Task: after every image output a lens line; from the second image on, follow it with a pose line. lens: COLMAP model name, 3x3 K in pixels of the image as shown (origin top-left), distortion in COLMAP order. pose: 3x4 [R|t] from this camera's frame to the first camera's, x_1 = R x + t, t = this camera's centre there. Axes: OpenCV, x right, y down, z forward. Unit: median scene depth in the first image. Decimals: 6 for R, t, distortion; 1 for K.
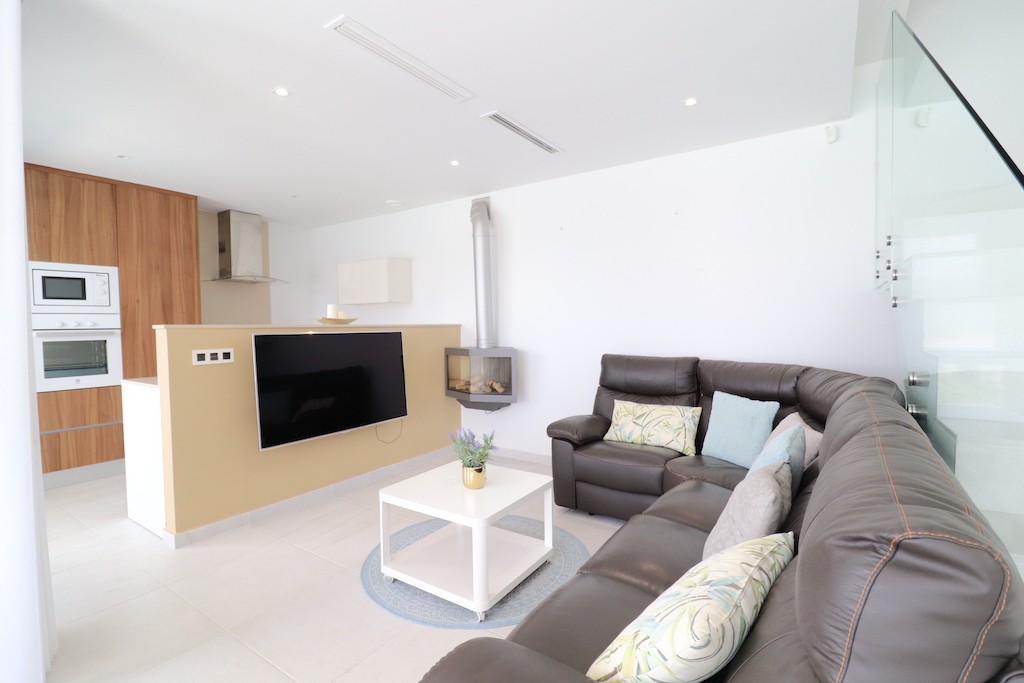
lens RADIAL K [[473.9, 0, 508.6], [0, 473.9, 344.2], [0, 0, 1]] dist [-0.011771, -0.003836]
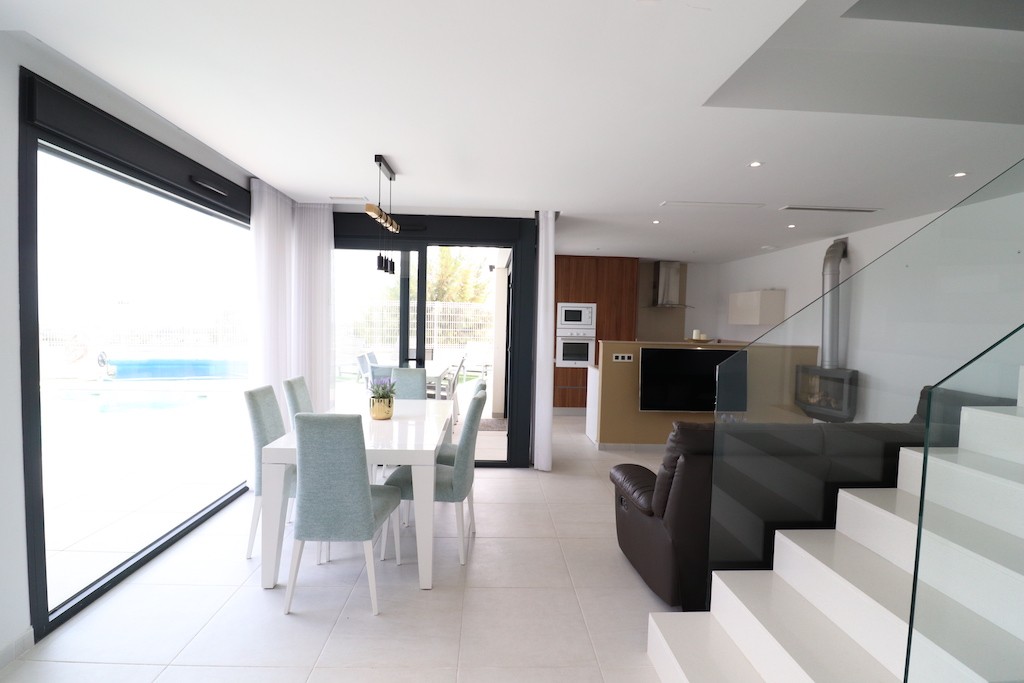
lens RADIAL K [[473.9, 0, 504.3], [0, 473.9, 340.0], [0, 0, 1]] dist [-0.011771, -0.003836]
pose [[0.587595, 0.056869, -0.807154, 0.456785], [-0.061746, 0.997770, 0.025349, -0.046815], [0.806796, 0.034943, 0.589796, -0.375287]]
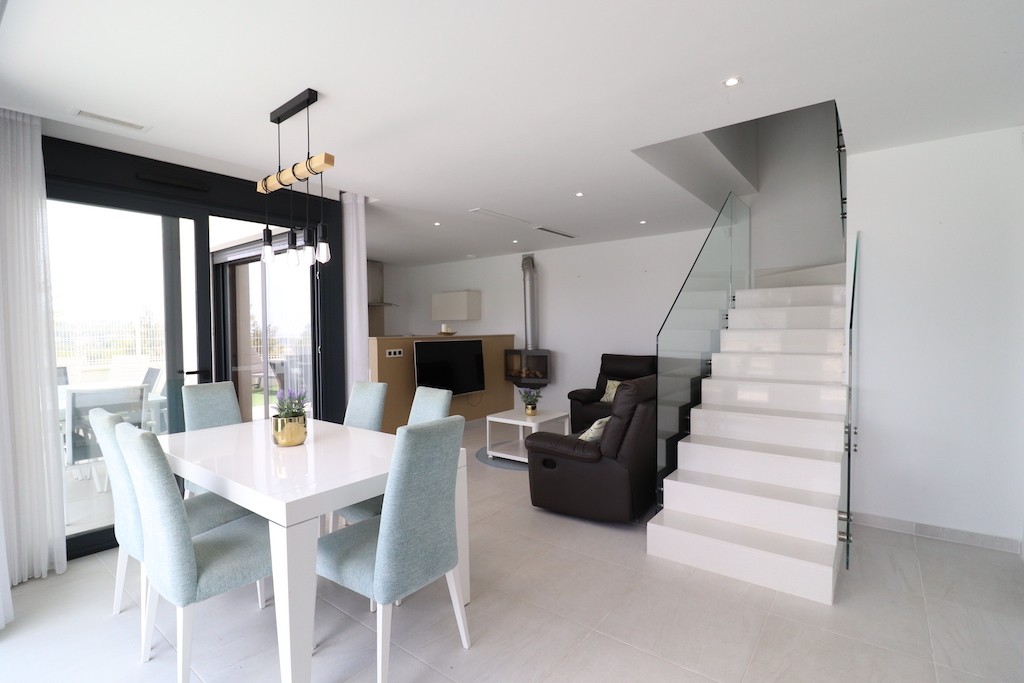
lens RADIAL K [[473.9, 0, 504.3], [0, 473.9, 345.7], [0, 0, 1]] dist [-0.011771, -0.003836]
pose [[0.997181, 0.004717, -0.074885, -0.021006], [-0.004910, 0.999985, -0.002383, -0.001557], [0.074872, 0.002744, 0.997189, -0.649389]]
